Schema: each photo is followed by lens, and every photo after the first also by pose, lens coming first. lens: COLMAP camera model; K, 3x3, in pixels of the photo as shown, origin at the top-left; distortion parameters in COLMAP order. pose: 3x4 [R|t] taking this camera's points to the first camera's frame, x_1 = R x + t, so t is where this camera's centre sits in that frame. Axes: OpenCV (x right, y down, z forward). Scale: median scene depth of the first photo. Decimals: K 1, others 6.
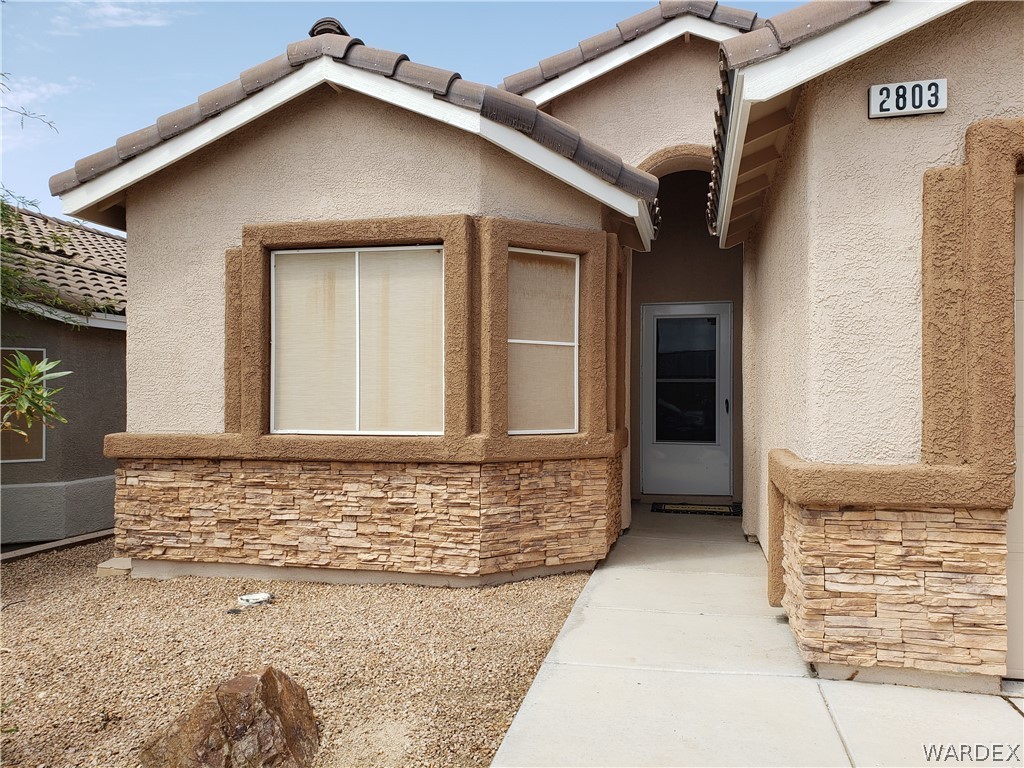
lens RADIAL K [[812.2, 0, 509.6], [0, 812.2, 385.9], [0, 0, 1]] dist [0.043725, -0.044275]
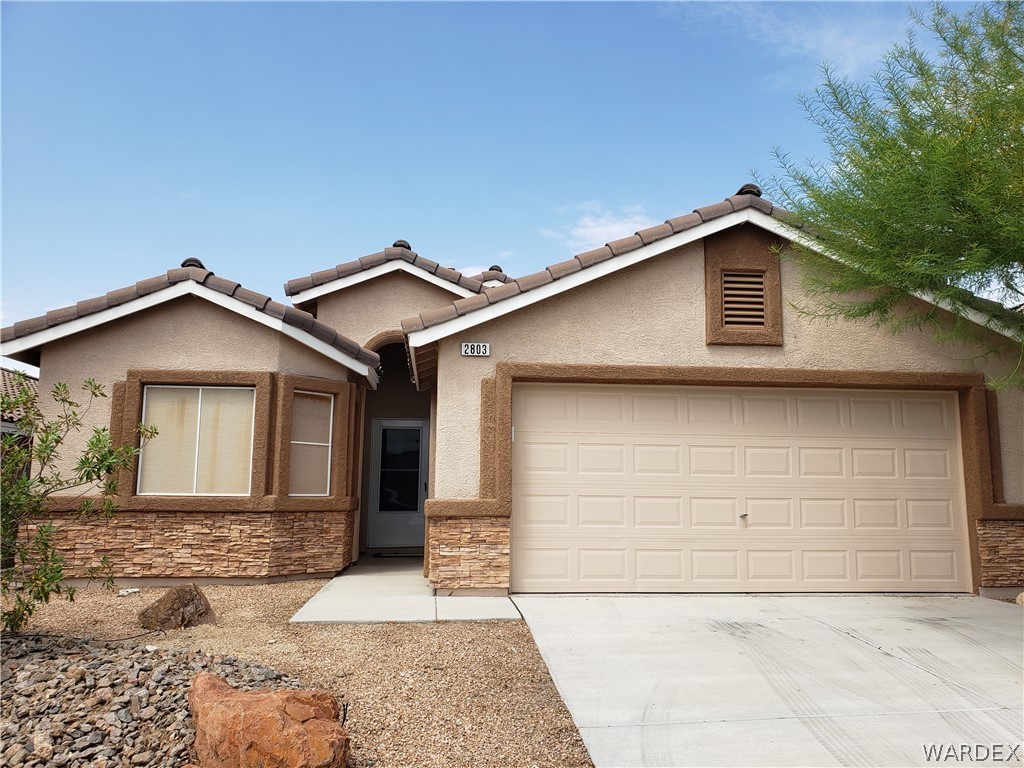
lens RADIAL K [[812.2, 0, 527.4], [0, 812.2, 384.8], [0, 0, 1]] dist [0.043725, -0.044275]
pose [[0.943358, 0.049491, 0.328065, -0.104995], [-0.008295, 0.992021, -0.125802, 0.039513], [-0.331674, 0.115955, 0.936241, -0.854495]]
